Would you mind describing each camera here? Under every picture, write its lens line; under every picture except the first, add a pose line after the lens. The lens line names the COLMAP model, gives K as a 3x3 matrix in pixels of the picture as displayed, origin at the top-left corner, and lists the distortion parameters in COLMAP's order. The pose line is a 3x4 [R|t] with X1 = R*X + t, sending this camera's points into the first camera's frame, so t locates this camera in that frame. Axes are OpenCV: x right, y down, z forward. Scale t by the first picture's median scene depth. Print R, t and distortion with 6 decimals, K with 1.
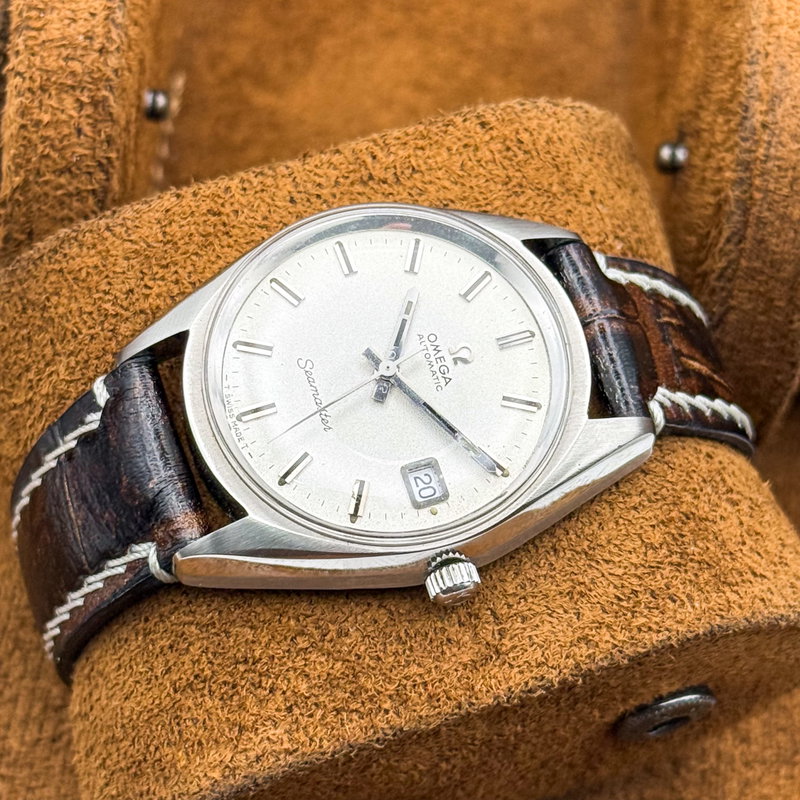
lens RADIAL K [[2535.0, 0, 402.4], [0, 2535.0, 379.5], [0, 0, 1]] dist [0.017222, -0.527883]
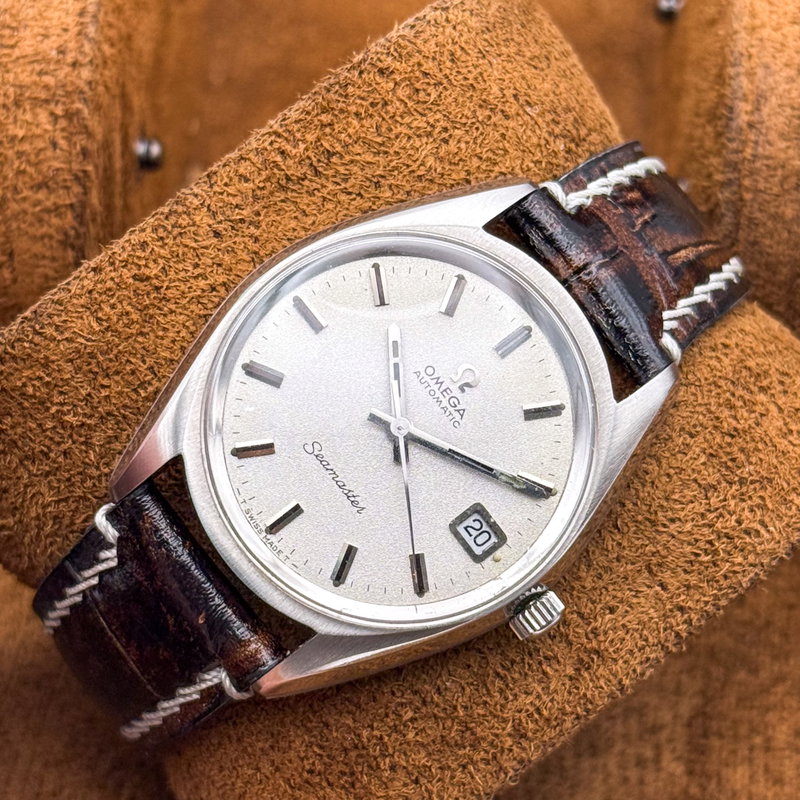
lens RADIAL K [[2535.0, 0, 402.4], [0, 2535.0, 379.5], [0, 0, 1]] dist [0.017222, -0.527883]
pose [[0.942732, -0.332369, 0.028060, -0.024545], [0.303551, 0.889768, 0.340838, -0.330131], [-0.138251, -0.312801, 0.939703, 0.127752]]
